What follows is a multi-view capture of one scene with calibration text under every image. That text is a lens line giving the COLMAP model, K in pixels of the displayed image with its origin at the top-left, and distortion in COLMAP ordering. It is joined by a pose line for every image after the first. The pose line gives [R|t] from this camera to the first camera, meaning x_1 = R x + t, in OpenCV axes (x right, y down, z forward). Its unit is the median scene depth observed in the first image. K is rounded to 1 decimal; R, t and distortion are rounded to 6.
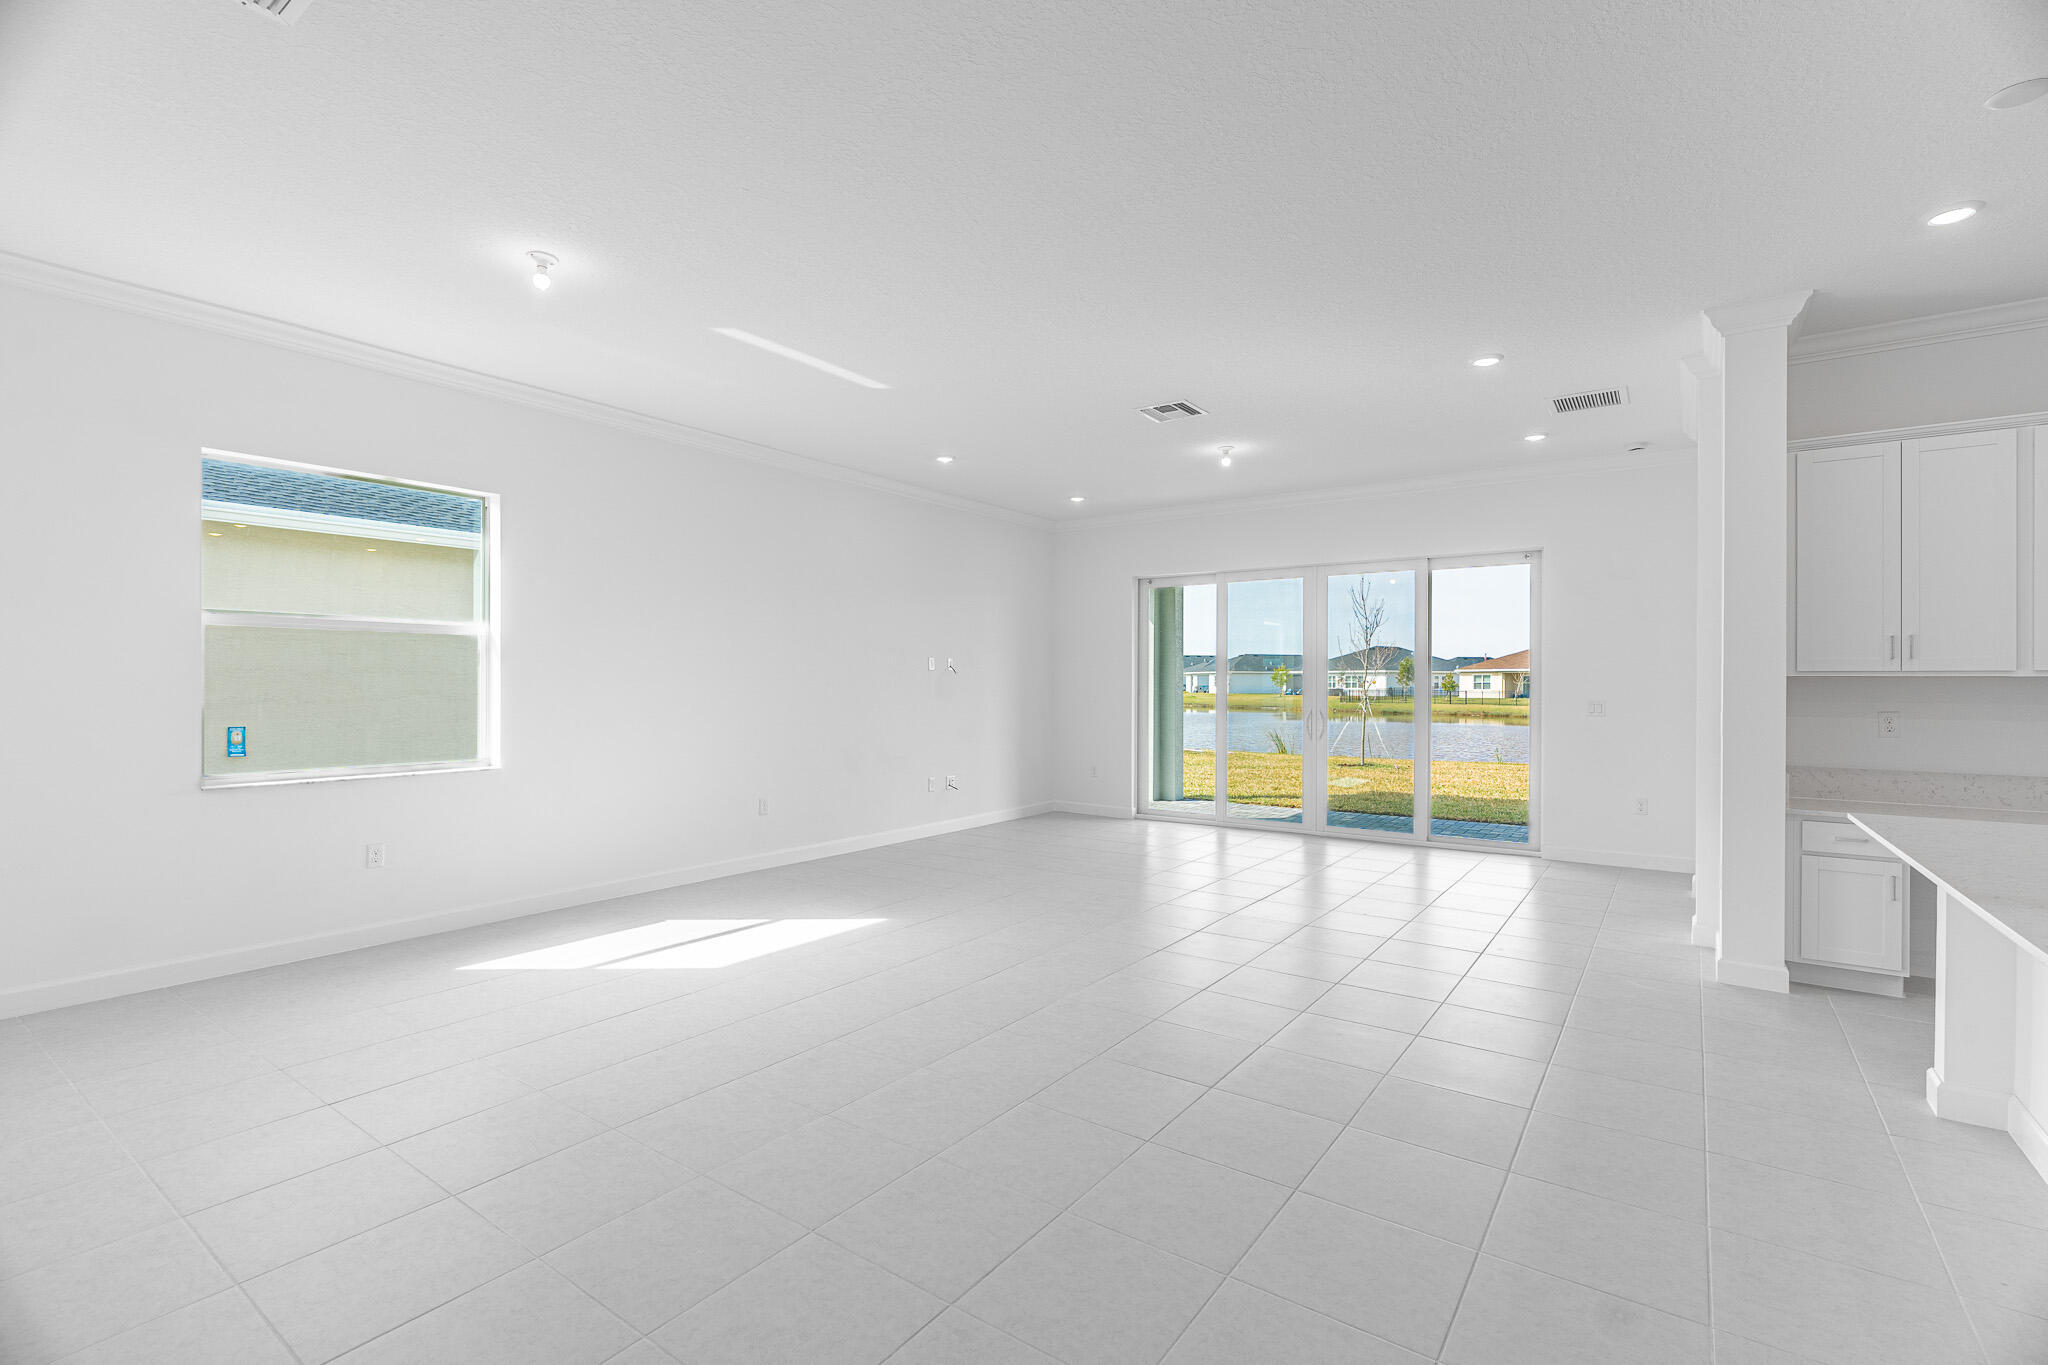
lens RADIAL K [[927.4, 0, 1030.3], [0, 927.4, 683.6], [0, 0, 1]] dist [-0.011384, 0.004778]
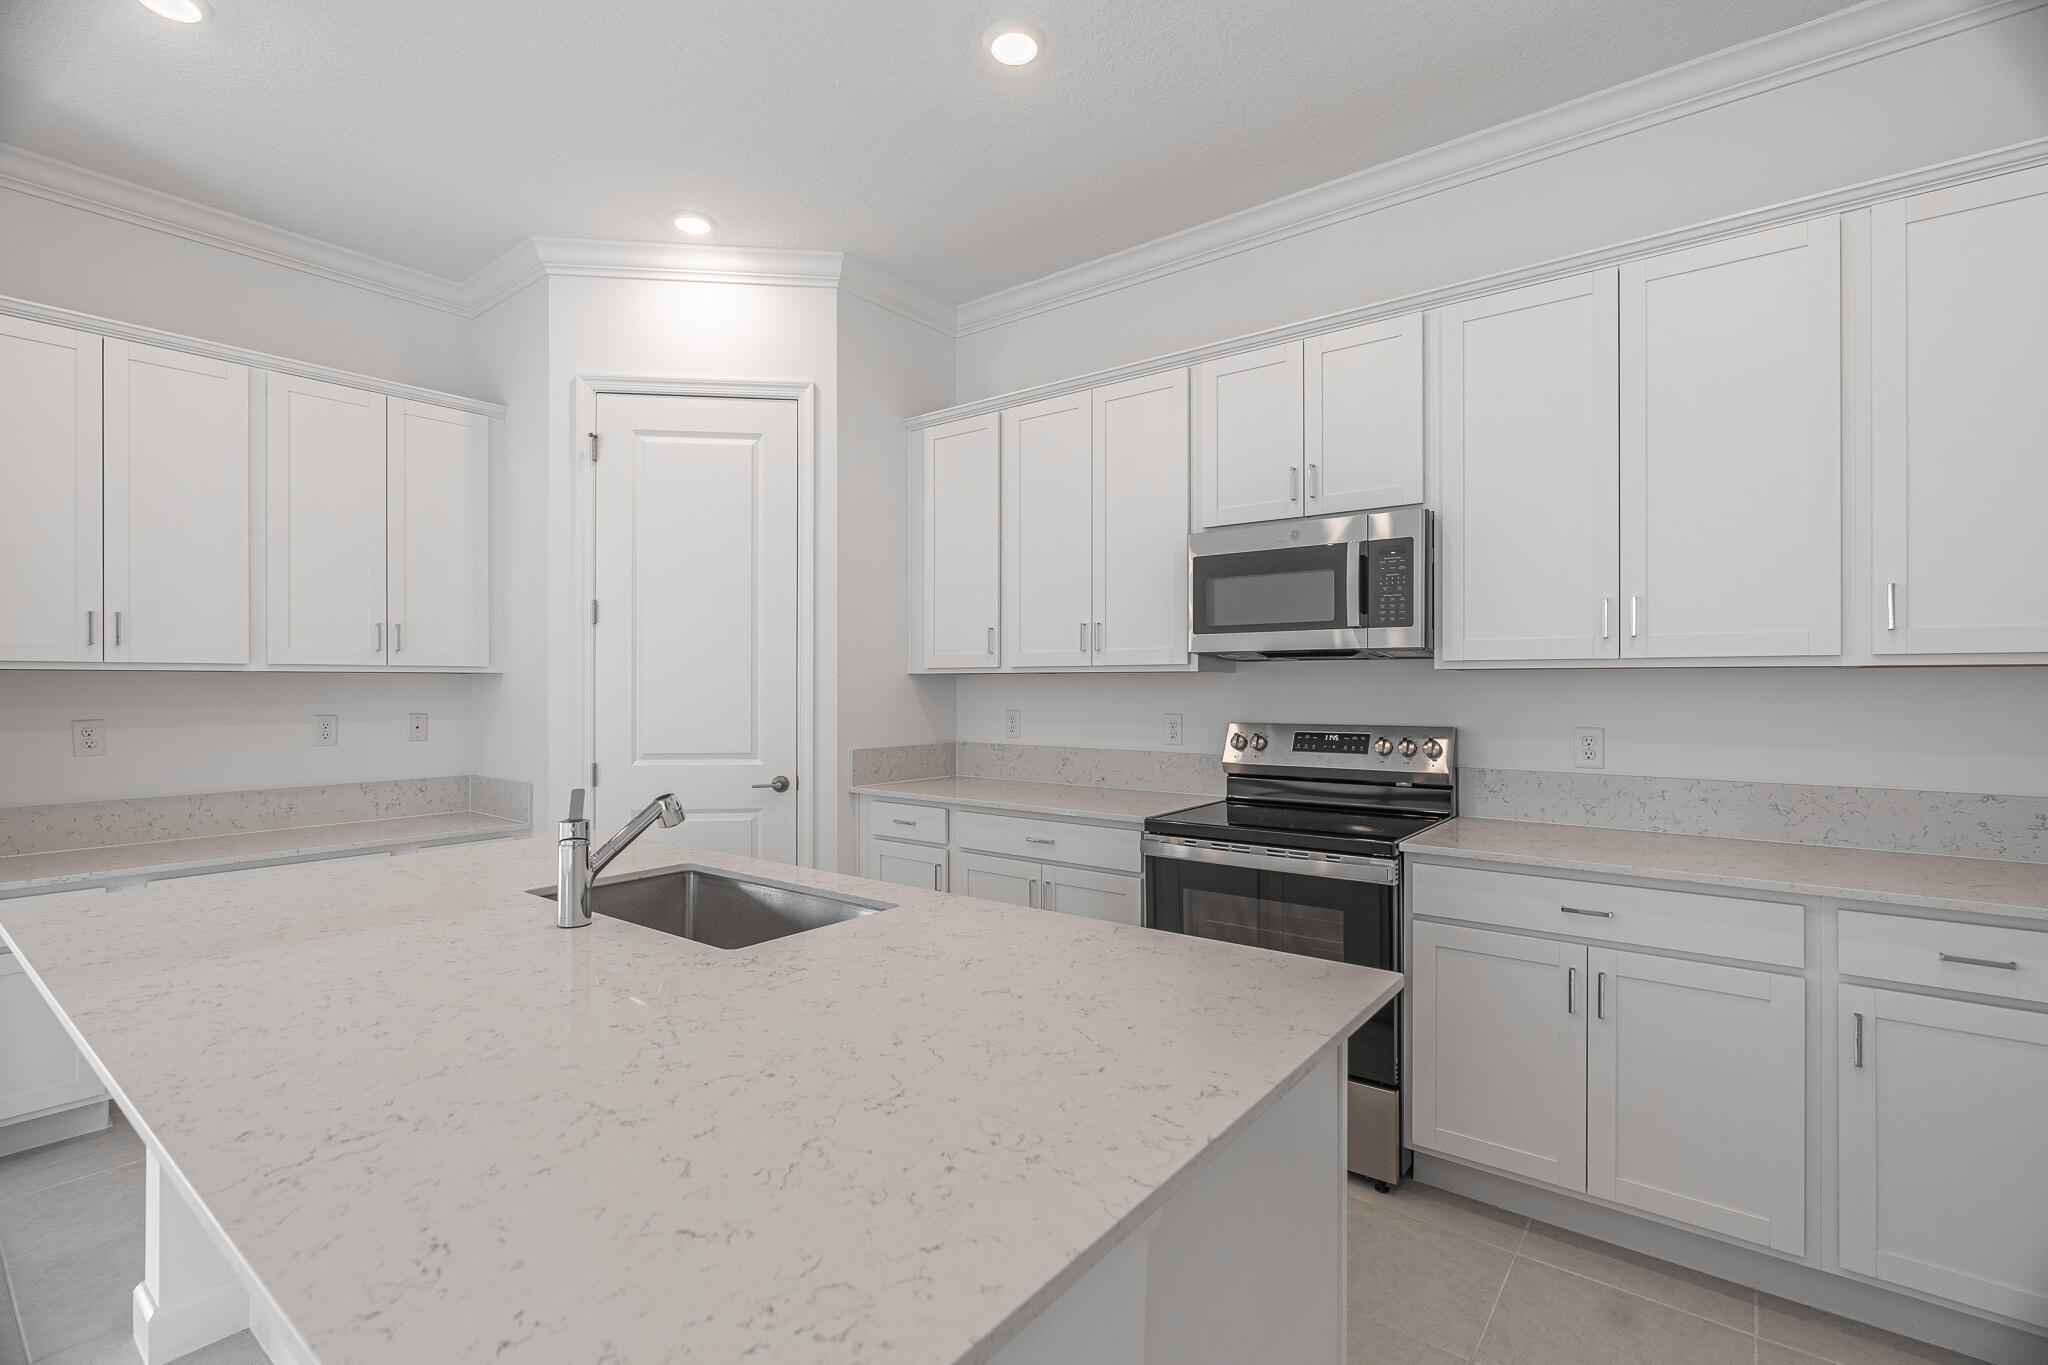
lens RADIAL K [[927.4, 0, 1030.3], [0, 927.4, 683.6], [0, 0, 1]] dist [-0.011384, 0.004778]
pose [[0.040877, -0.002415, 0.999161, 0.249042], [0.002455, 0.999994, 0.002317, 0.002772], [-0.999161, 0.002358, 0.040883, 0.242447]]
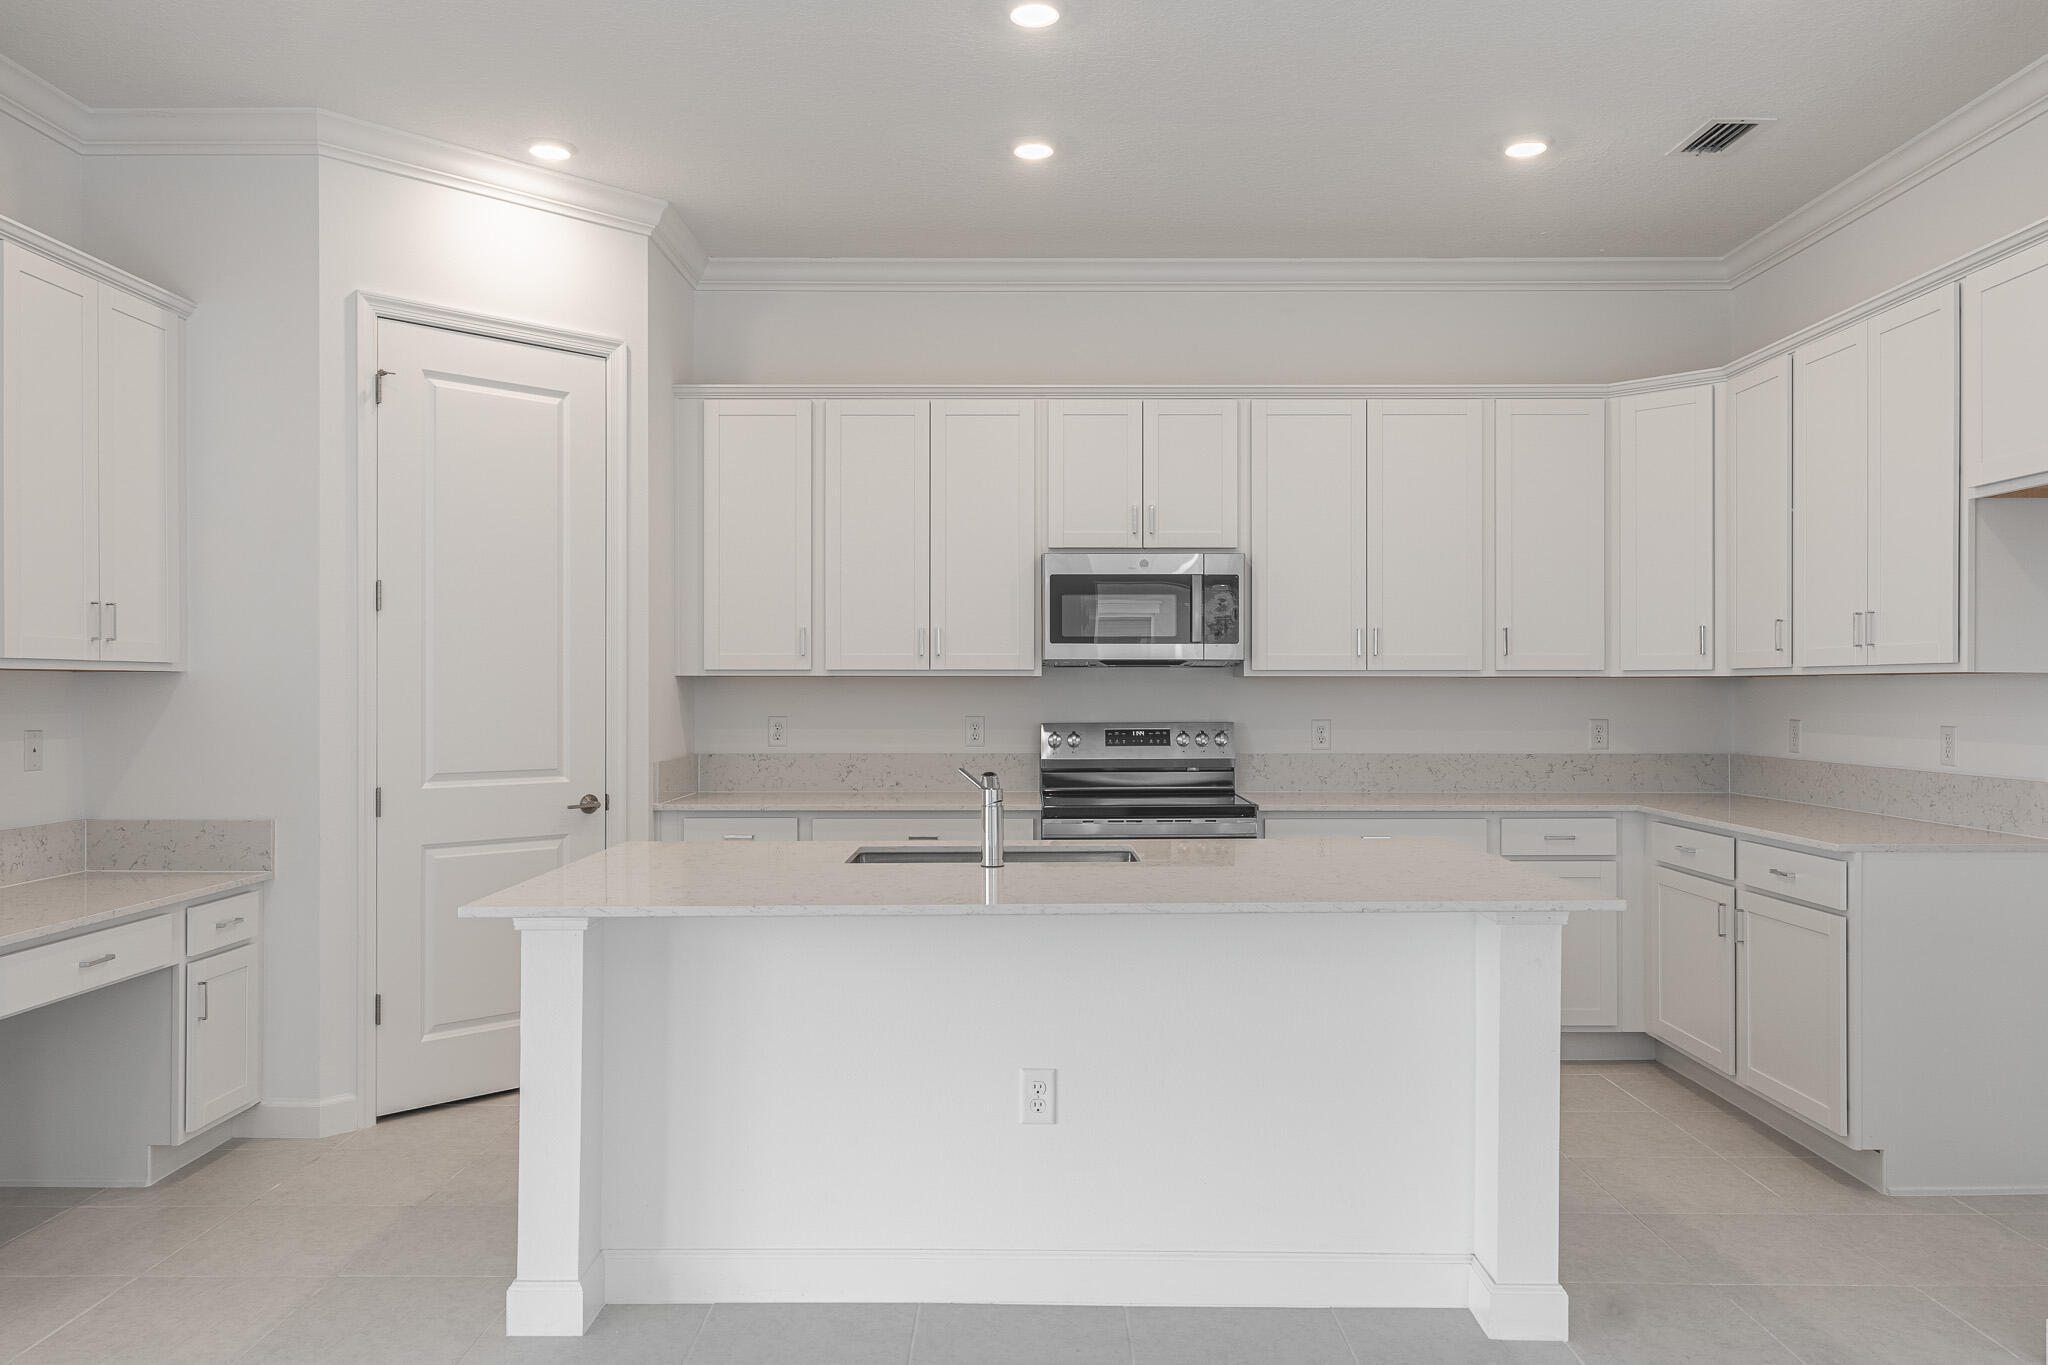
lens RADIAL K [[1442.6, 0, 1022.5], [0, 1442.6, 688.8], [0, 0, 1]] dist [-0.002679, -0.002735]
pose [[-0.582094, -0.003862, 0.813112, -0.026919], [-0.000616, 0.999991, 0.004309, 0.000711], [-0.813121, 0.002008, -0.582091, 0.877636]]
